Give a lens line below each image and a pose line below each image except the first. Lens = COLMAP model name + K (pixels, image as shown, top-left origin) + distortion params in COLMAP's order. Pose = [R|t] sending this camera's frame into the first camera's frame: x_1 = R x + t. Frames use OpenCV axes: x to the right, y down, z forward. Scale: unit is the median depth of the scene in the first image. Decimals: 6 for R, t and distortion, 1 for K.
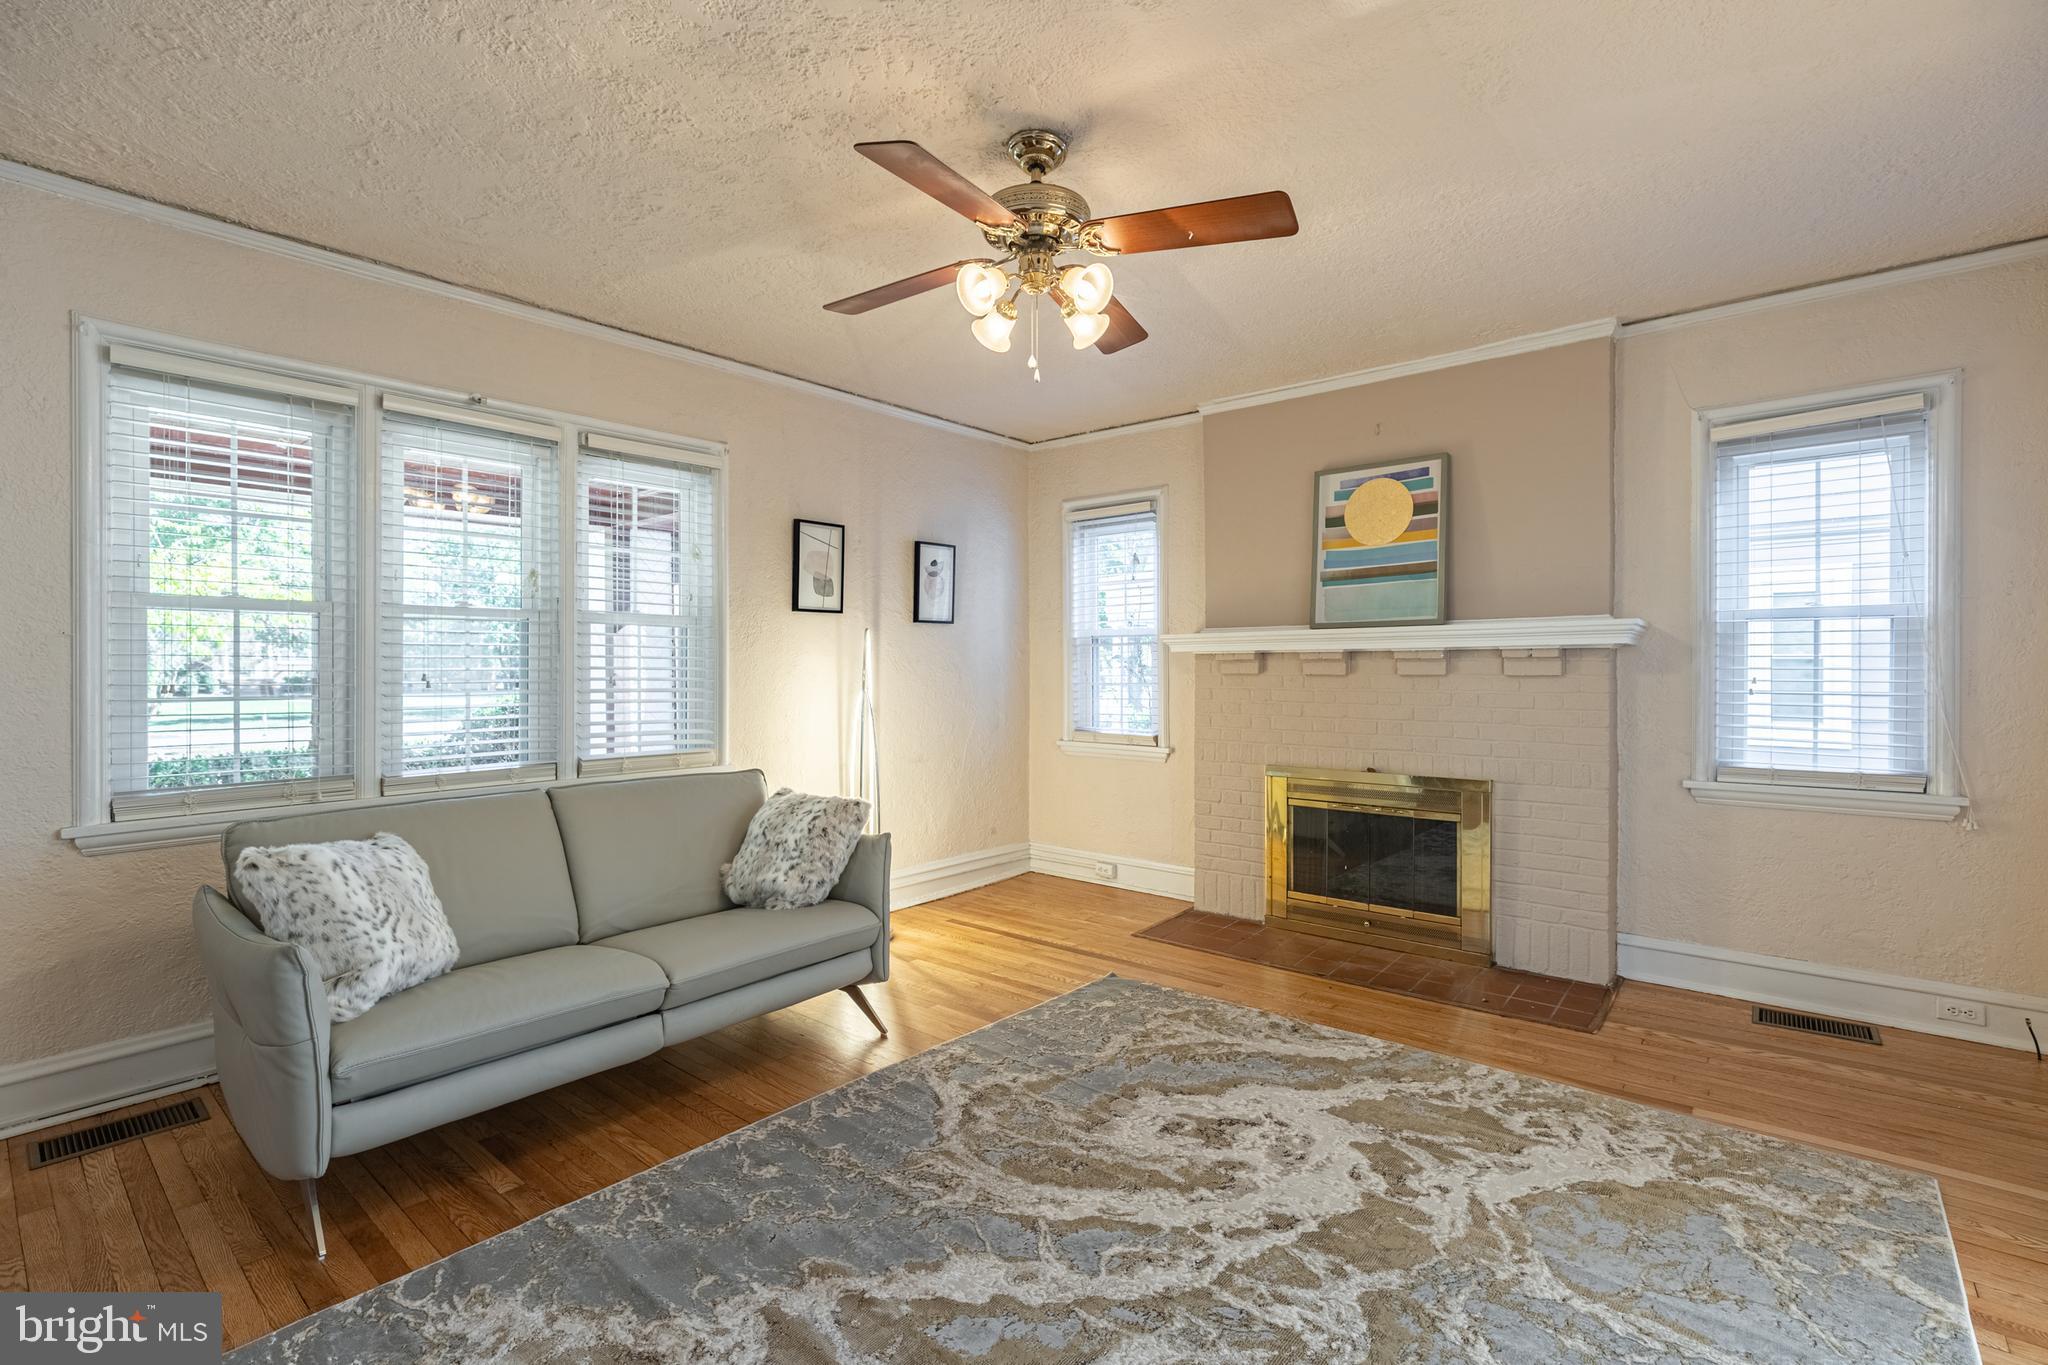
lens RADIAL K [[930.6, 0, 1029.7], [0, 930.6, 674.0], [0, 0, 1]] dist [-0.006374, 0.003269]
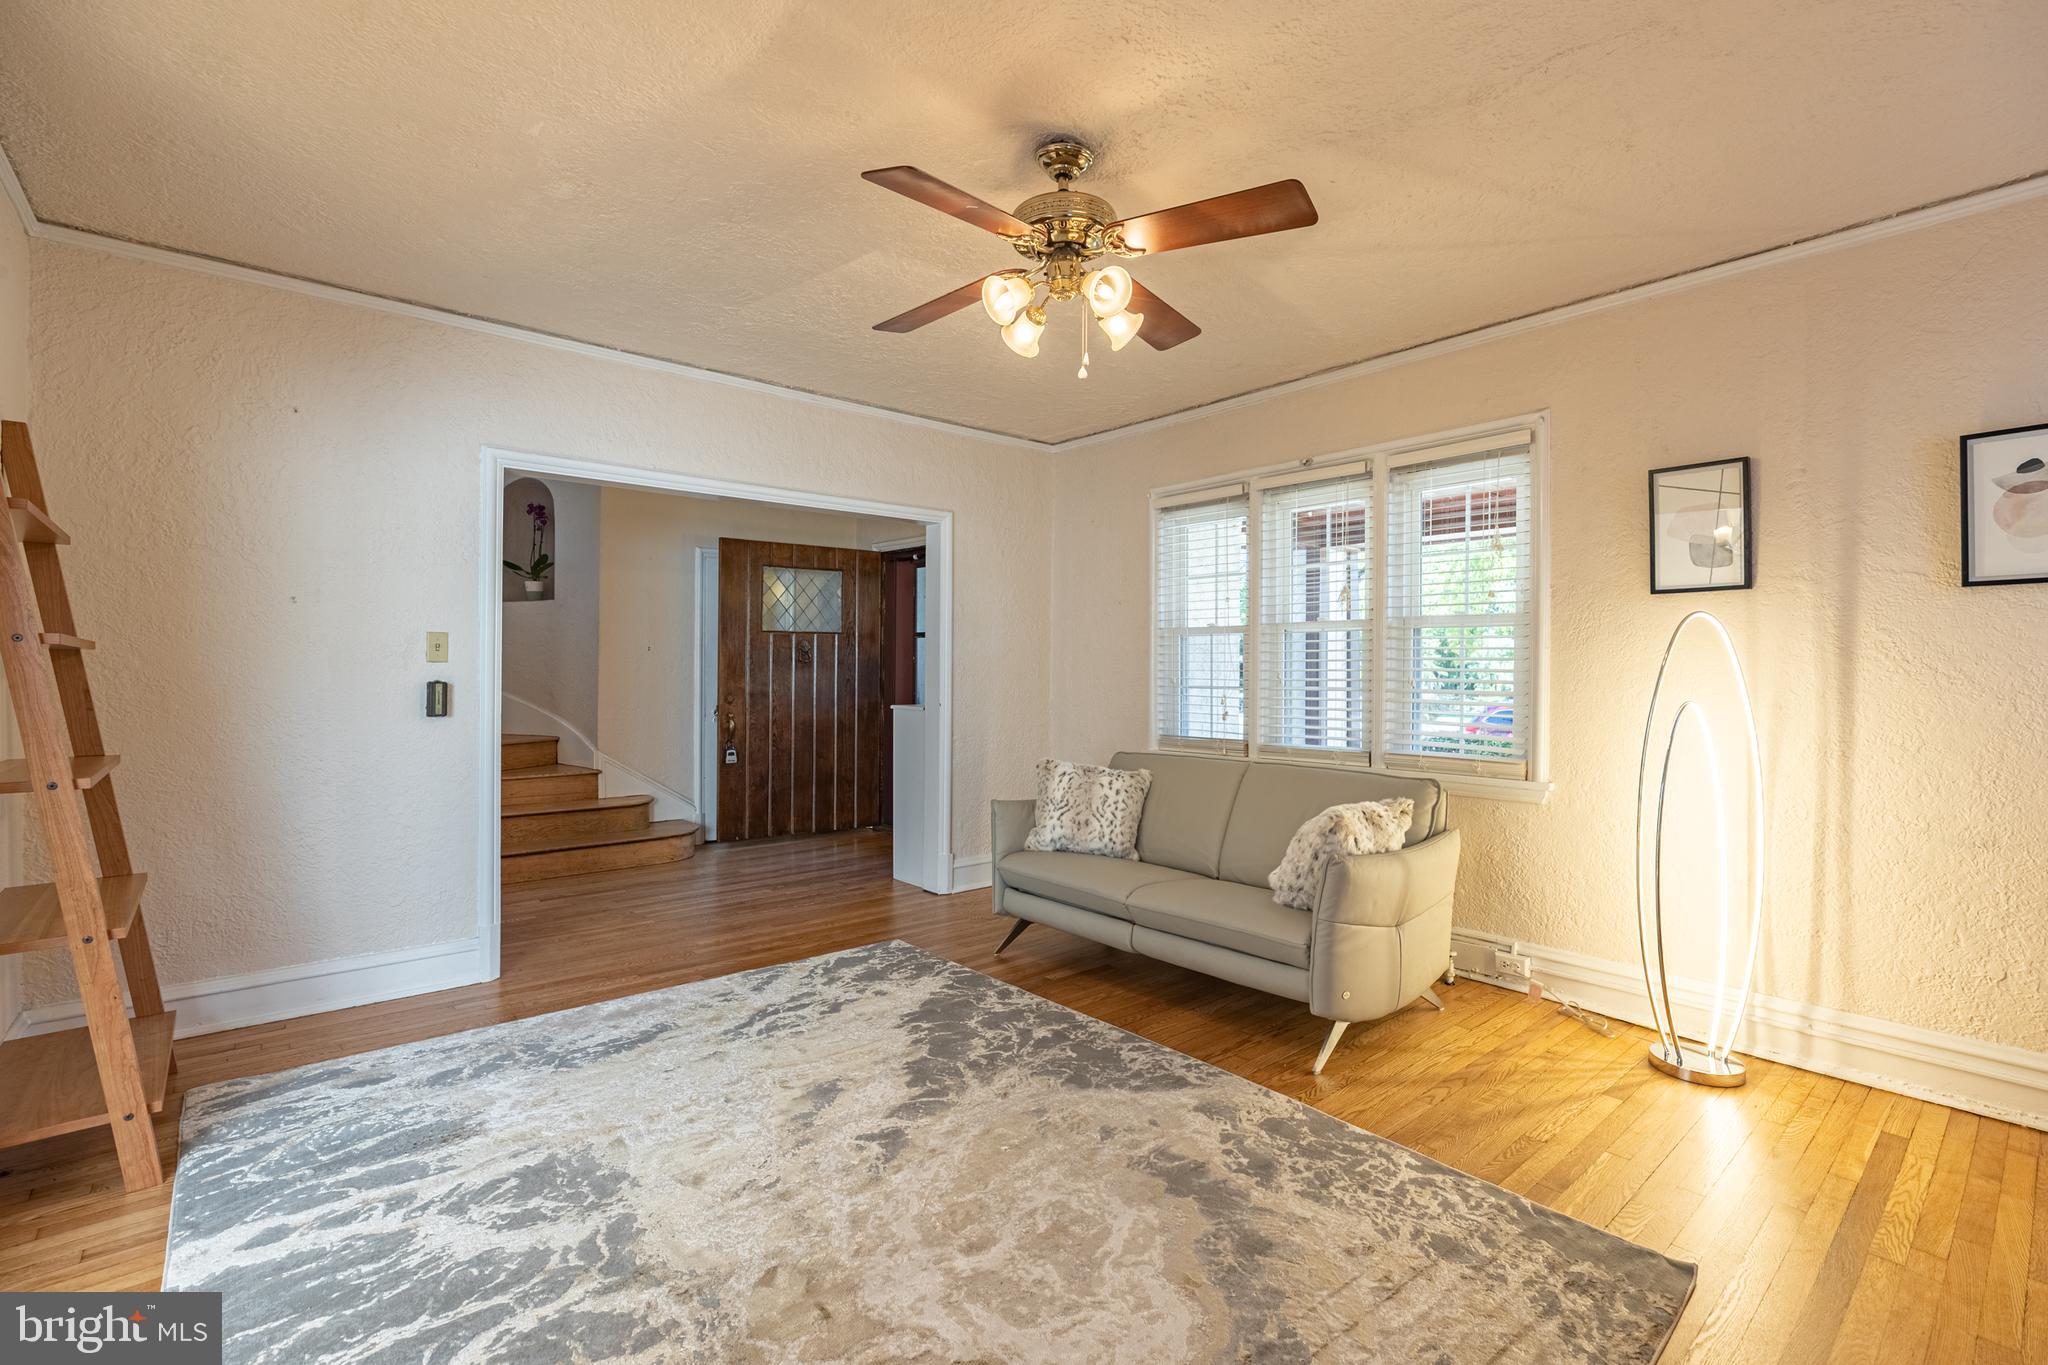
lens RADIAL K [[930.6, 0, 1013.8], [0, 930.6, 674.1], [0, 0, 1]] dist [-0.006374, 0.003269]
pose [[-0.162811, 0.003859, -0.986650, 0.562532], [-0.010540, 0.999928, 0.005650, -0.002506], [0.986601, 0.011320, -0.162759, 0.612345]]
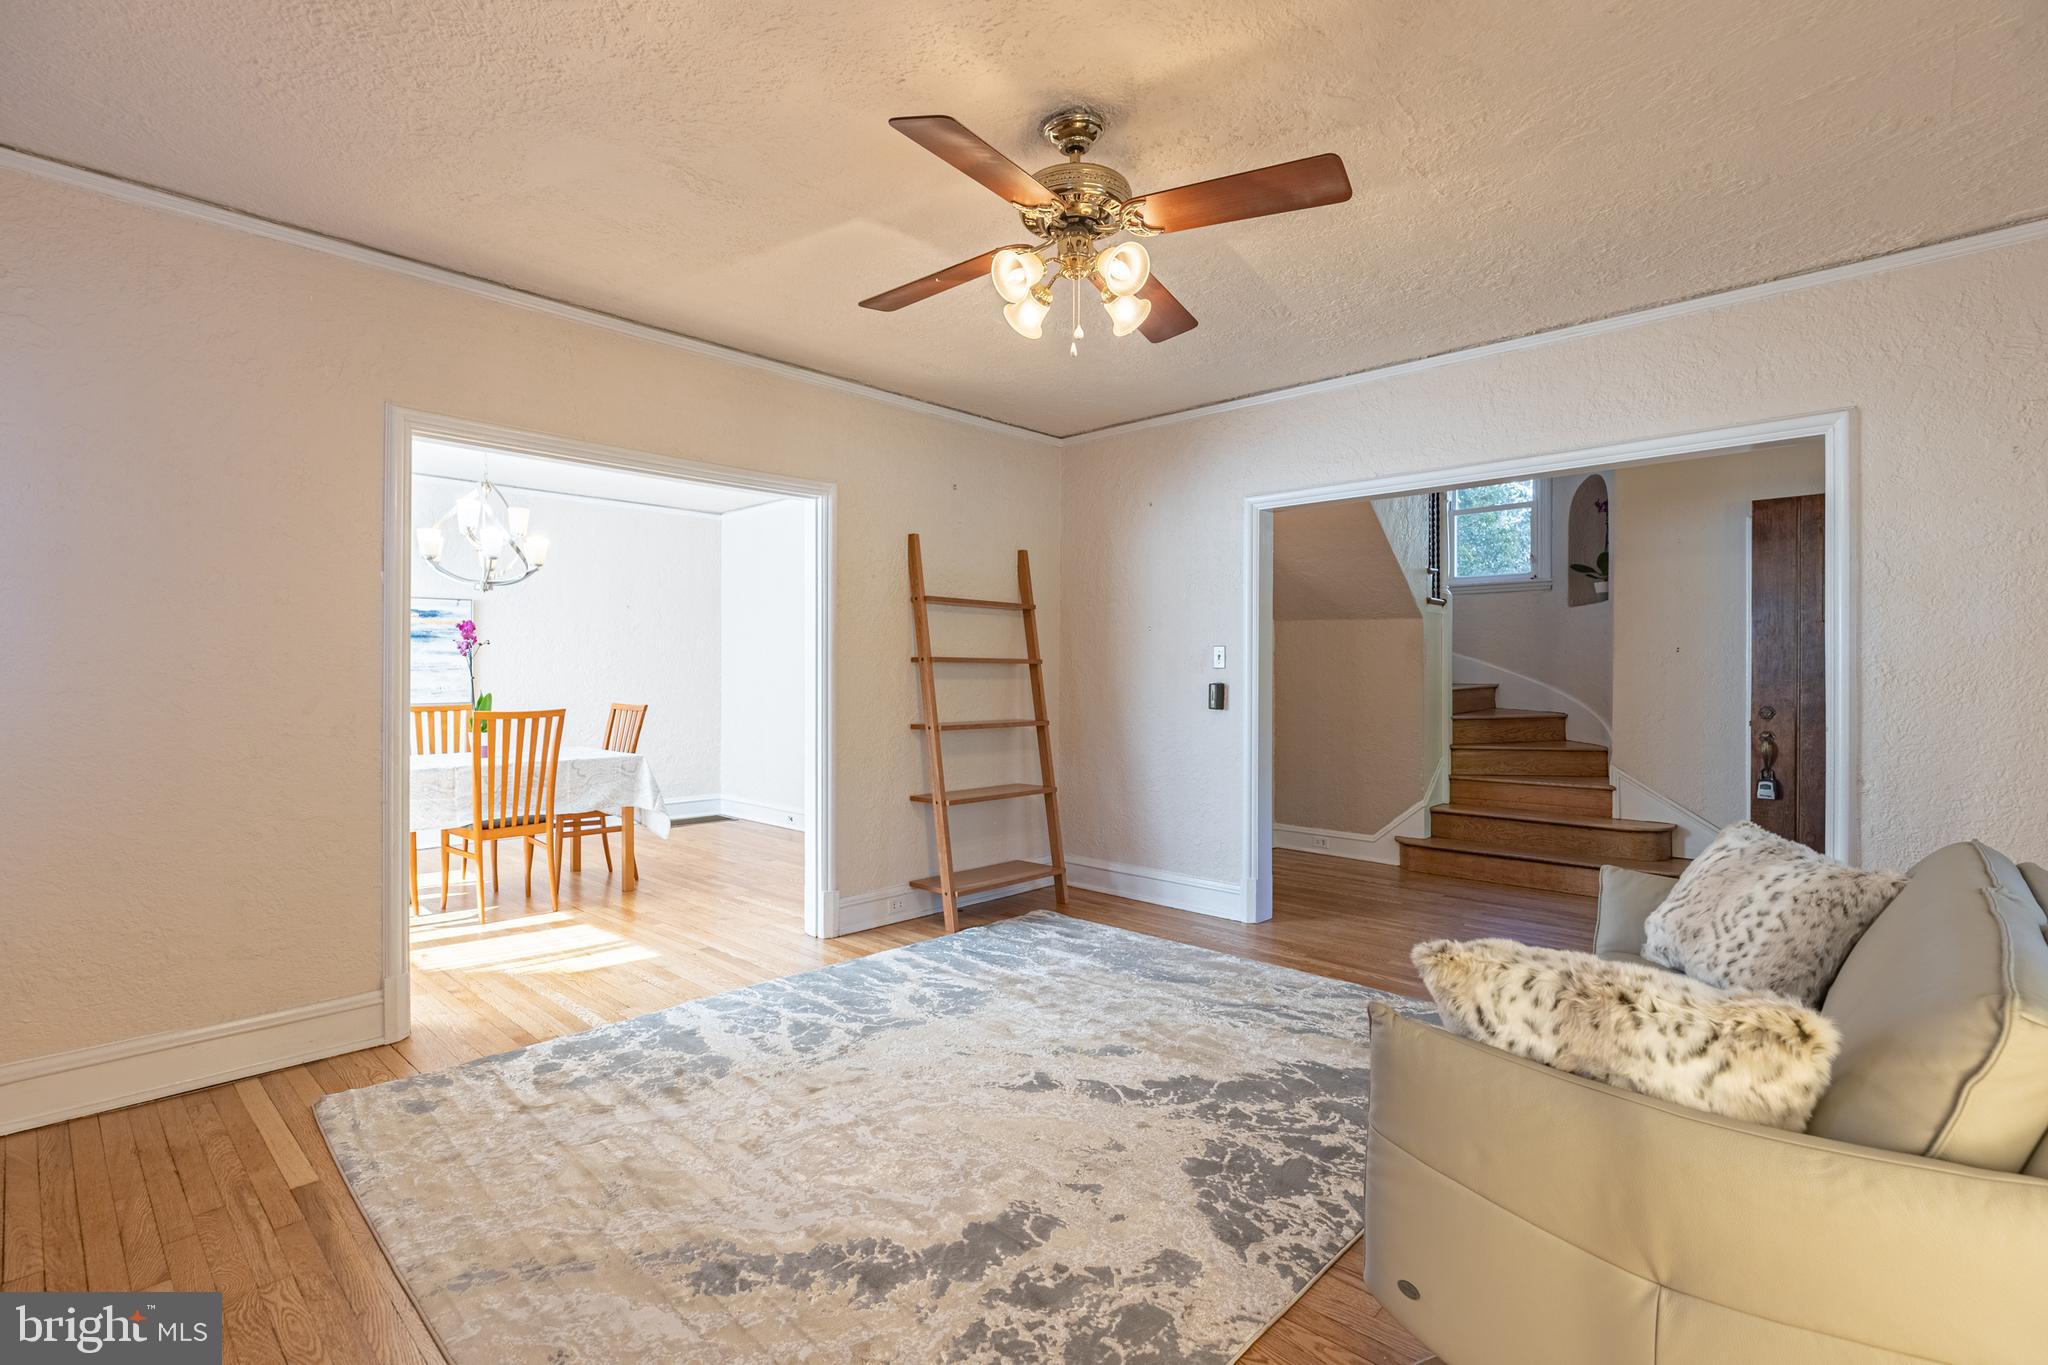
lens RADIAL K [[930.6, 0, 1019.1], [0, 930.6, 675.1], [0, 0, 1]] dist [-0.006374, 0.003269]
pose [[-0.998556, -0.000517, 0.053724, 0.007655], [-0.000190, 0.999981, 0.006094, -0.001957], [-0.053726, 0.006075, -0.998537, 1.080731]]
